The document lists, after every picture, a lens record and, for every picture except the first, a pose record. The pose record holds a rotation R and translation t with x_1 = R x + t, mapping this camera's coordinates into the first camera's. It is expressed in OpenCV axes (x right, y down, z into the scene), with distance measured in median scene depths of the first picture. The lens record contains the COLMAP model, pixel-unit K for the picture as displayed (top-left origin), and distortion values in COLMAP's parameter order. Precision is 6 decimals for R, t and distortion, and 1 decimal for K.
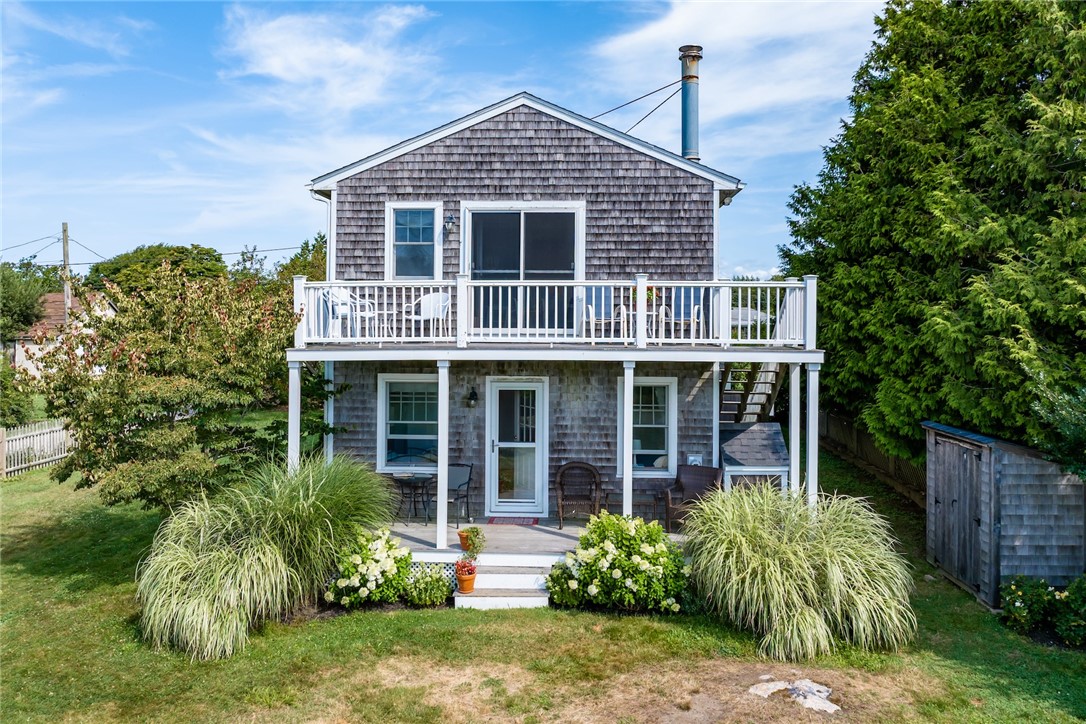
lens RADIAL K [[769.1, 0, 572.5], [0, 769.1, 323.0], [0, 0, 1]] dist [-0.019667, -0.001211]
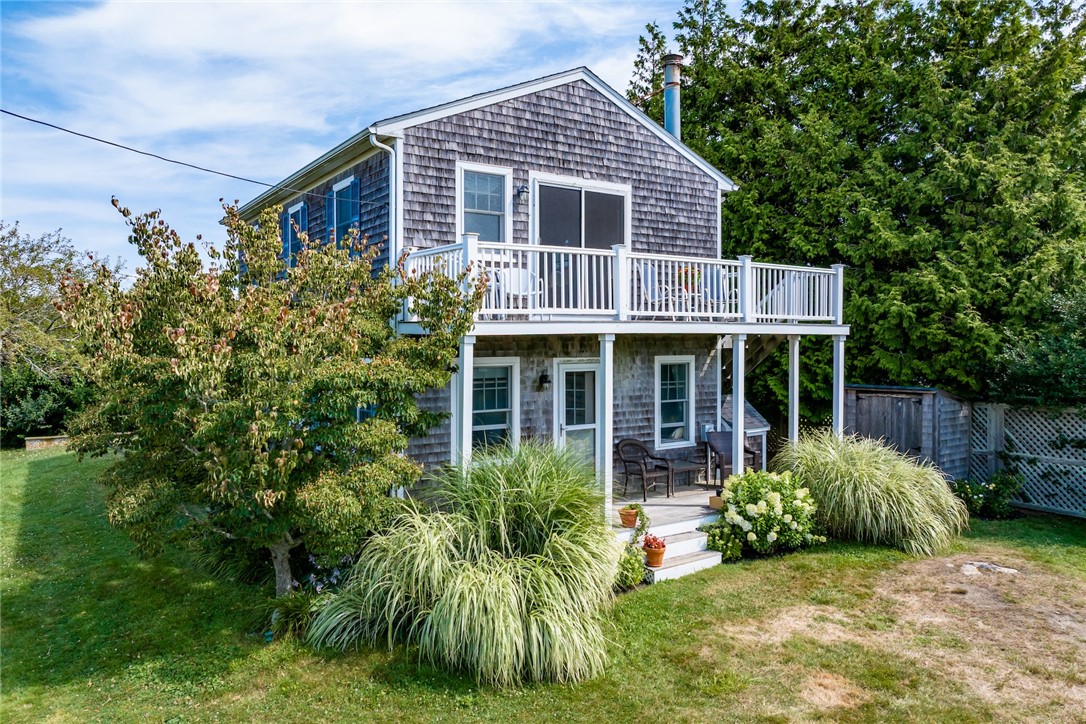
lens RADIAL K [[758.2, 0, 543.0], [0, 758.2, 362.0], [0, 0, 1]] dist [0.006400, 0.000541]
pose [[0.808069, -0.023133, 0.588633, -0.680485], [0.011551, 0.999659, 0.023428, 0.052007], [-0.588974, -0.012132, 0.808061, 0.244052]]
